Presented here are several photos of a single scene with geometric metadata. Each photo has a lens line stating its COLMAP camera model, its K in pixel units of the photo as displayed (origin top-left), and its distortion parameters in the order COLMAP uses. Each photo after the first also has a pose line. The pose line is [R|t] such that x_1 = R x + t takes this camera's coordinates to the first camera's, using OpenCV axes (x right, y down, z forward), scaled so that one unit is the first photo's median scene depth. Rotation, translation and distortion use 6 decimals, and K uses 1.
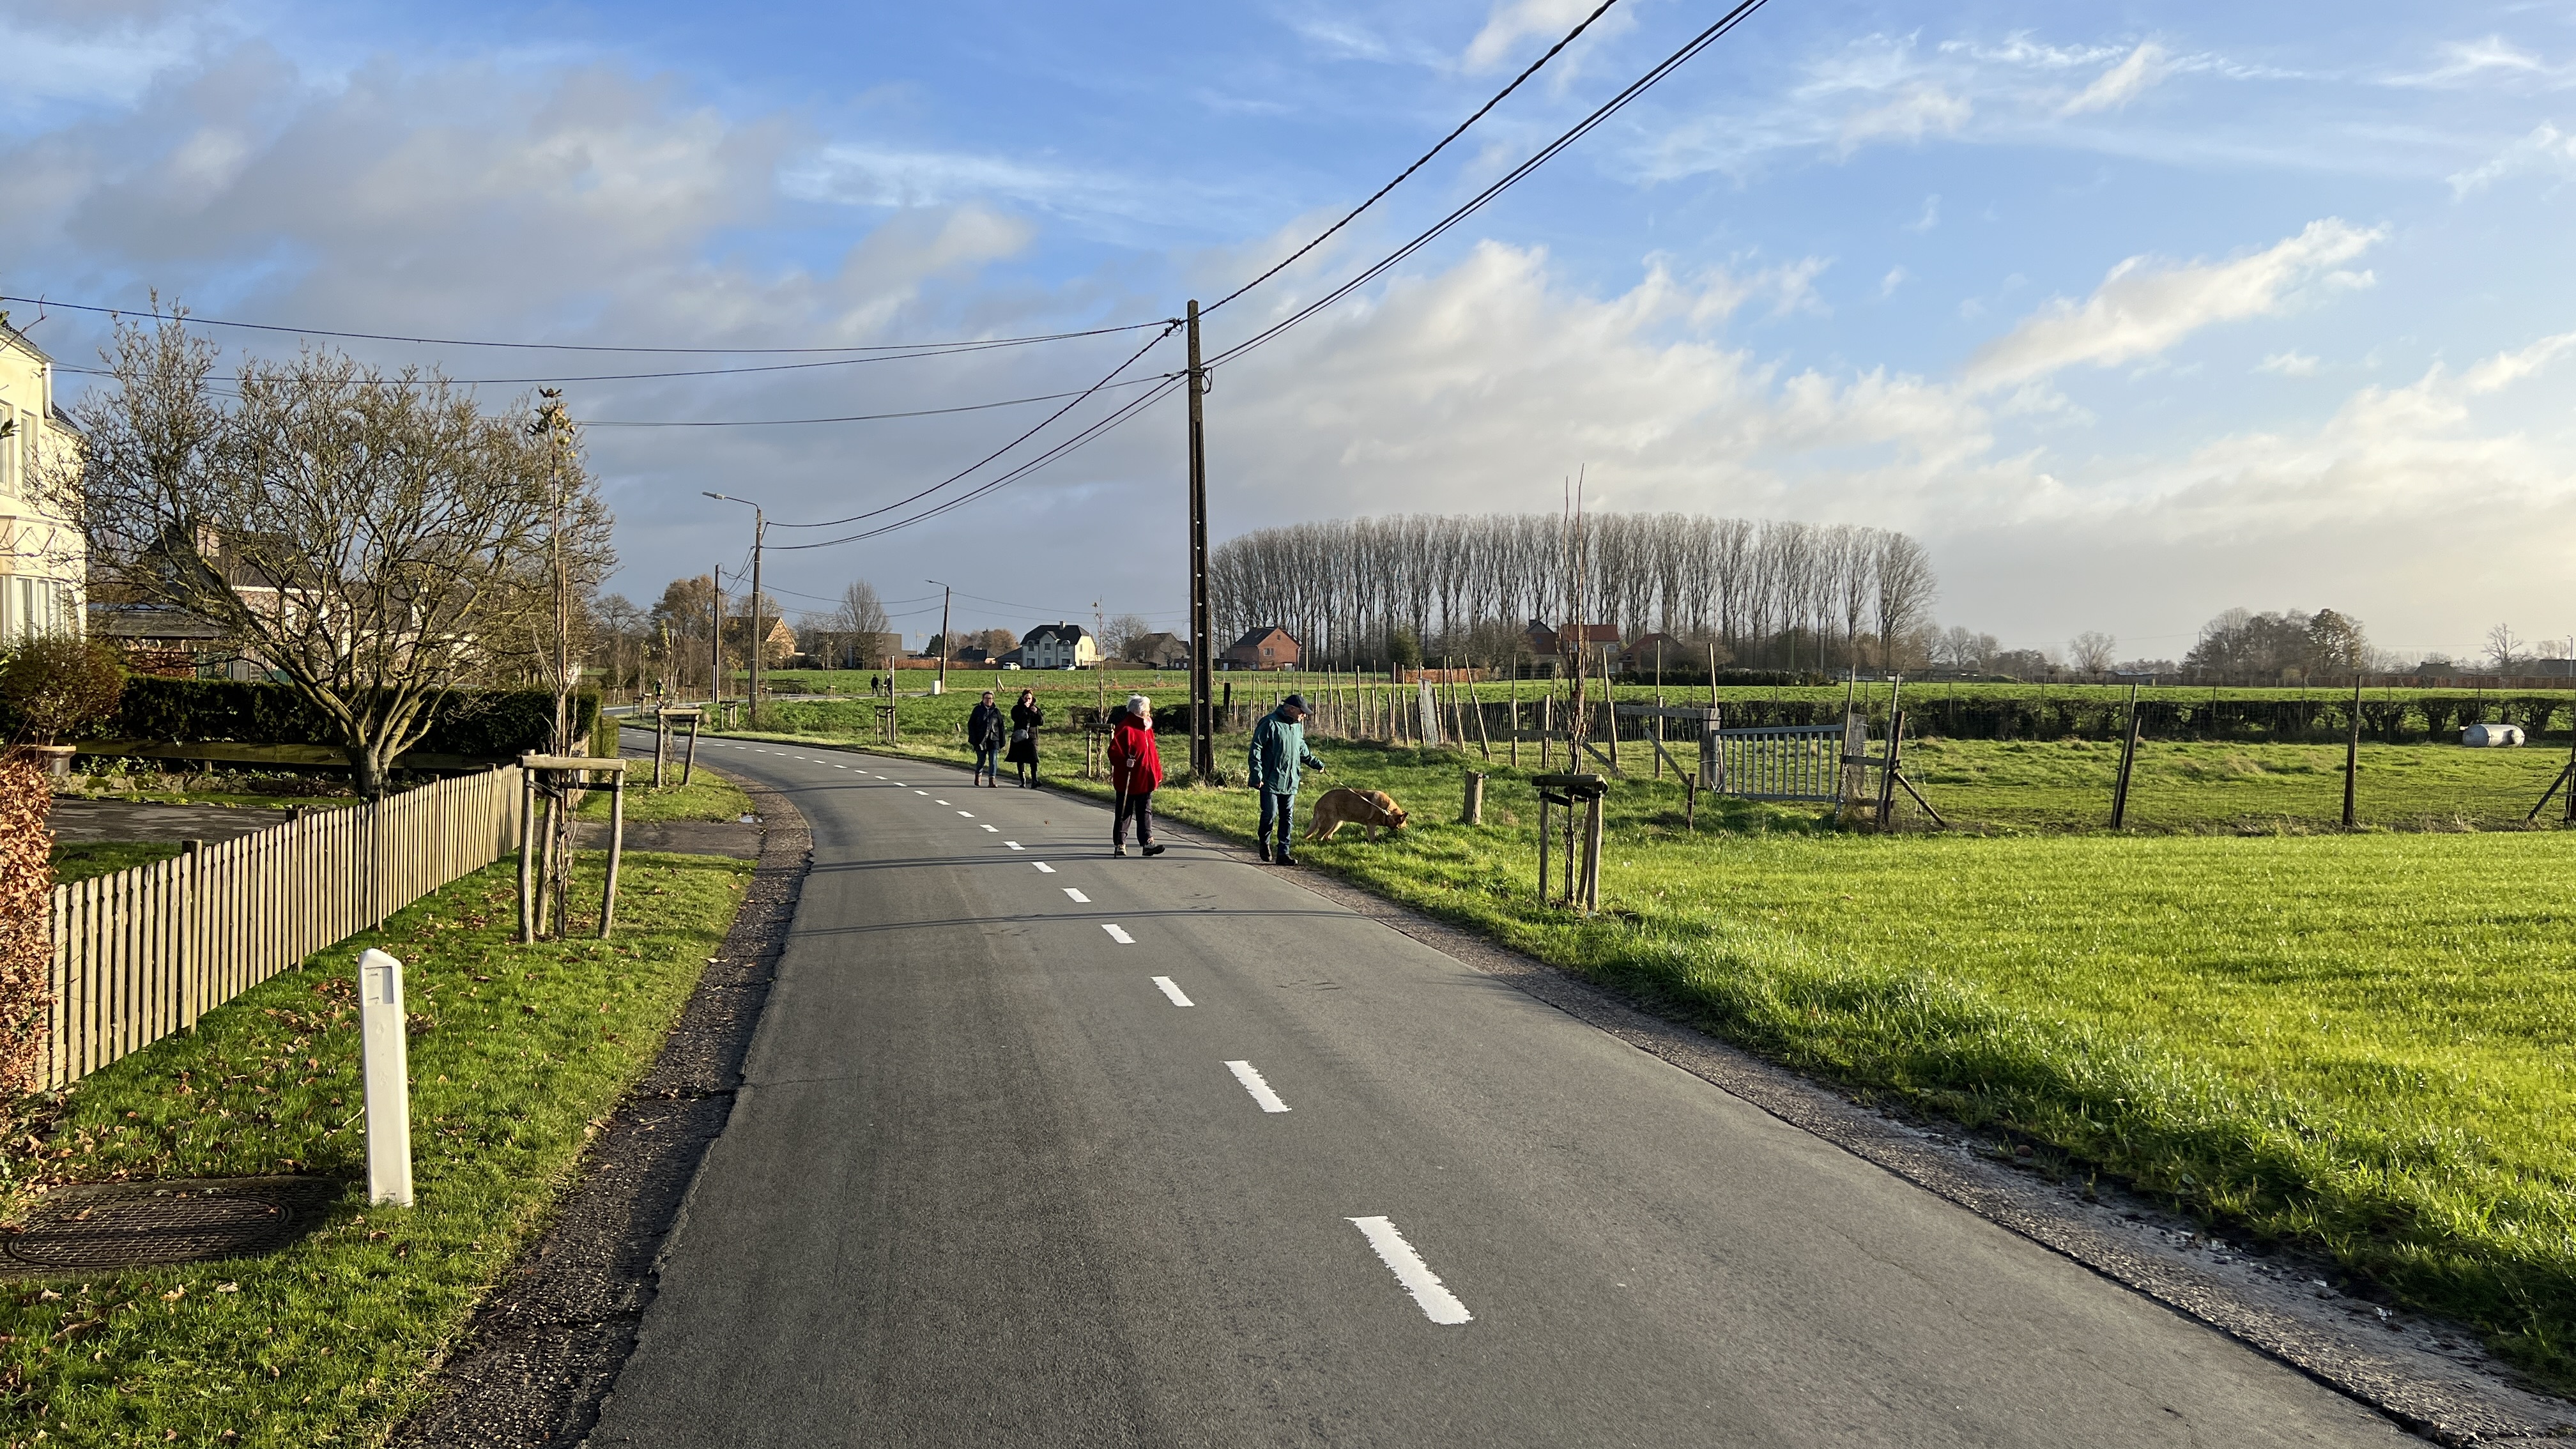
lens RADIAL K [[2042.3, 0, 1288.0], [0, 2042.3, 724.5], [0, 0, 1]] dist [0.109965, -0.265692]
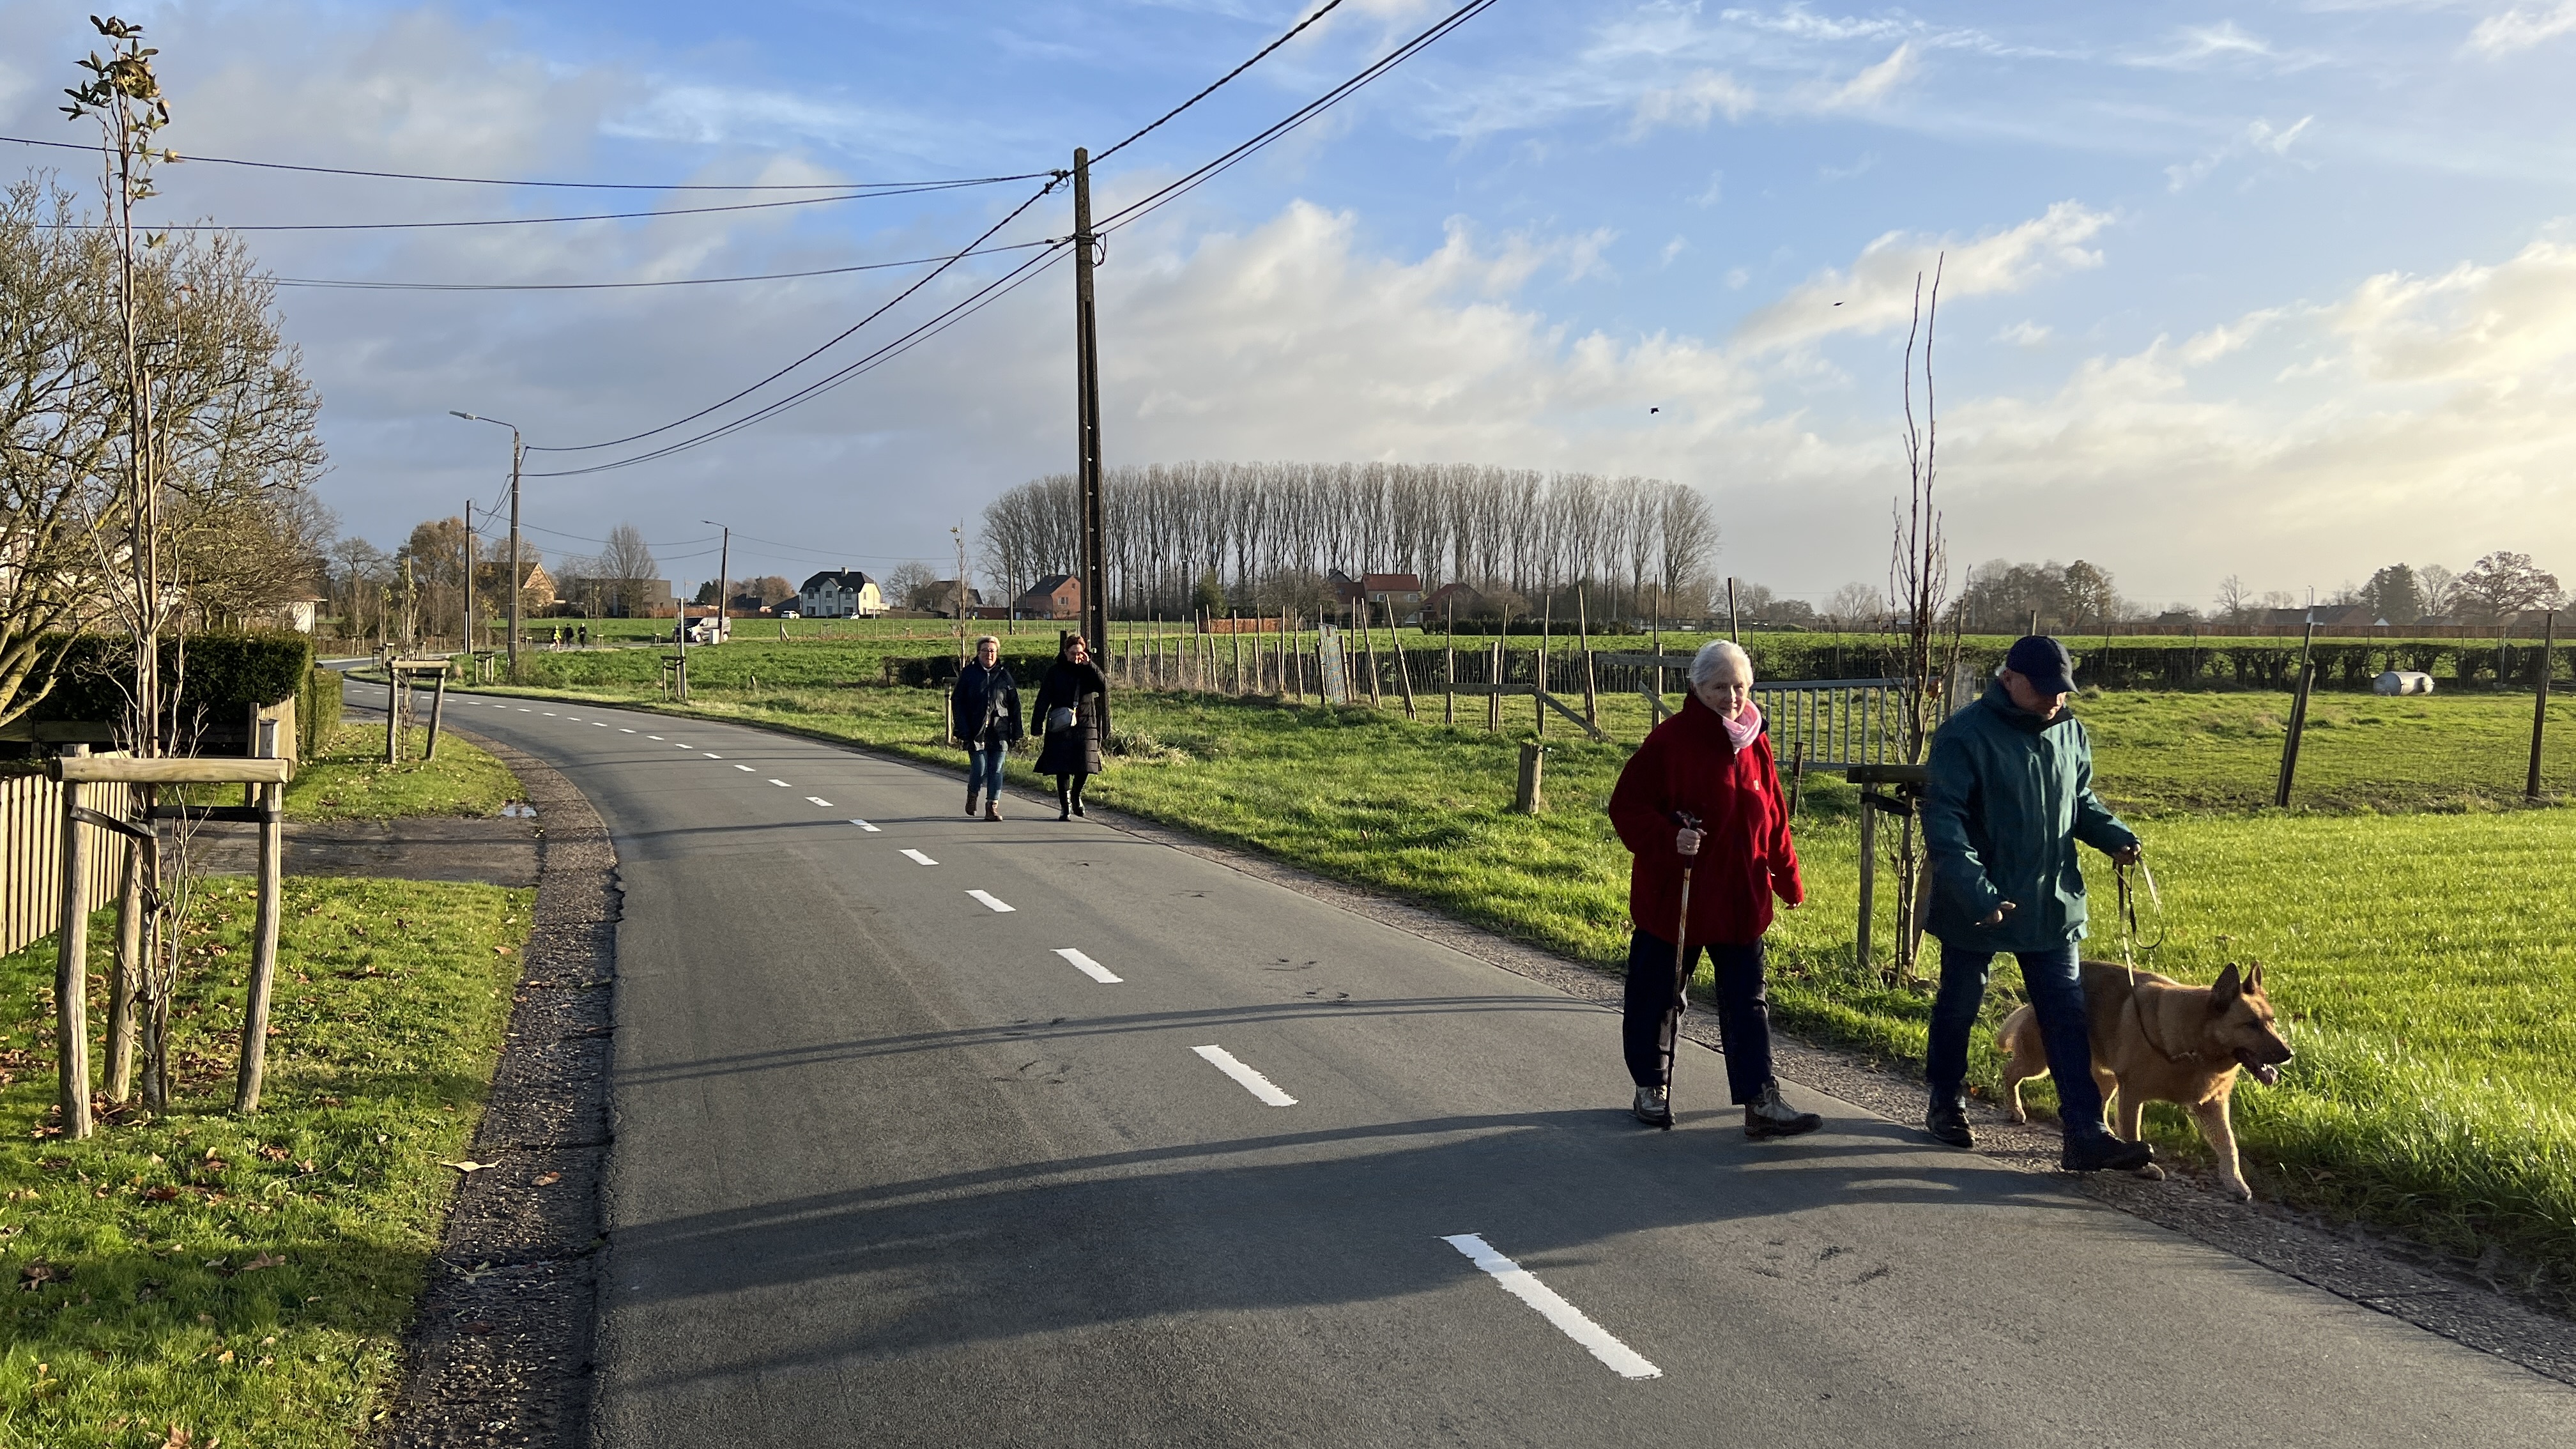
lens RADIAL K [[1833.8, 0, 1290.7], [0, 1833.8, 683.9], [0, 0, 1]] dist [0.000489, -0.000655]
pose [[0.988707, -0.004498, 0.149793, -0.035225], [0.003567, 0.999973, 0.006481, -0.001079], [-0.149818, -0.005874, 0.988696, 0.126181]]
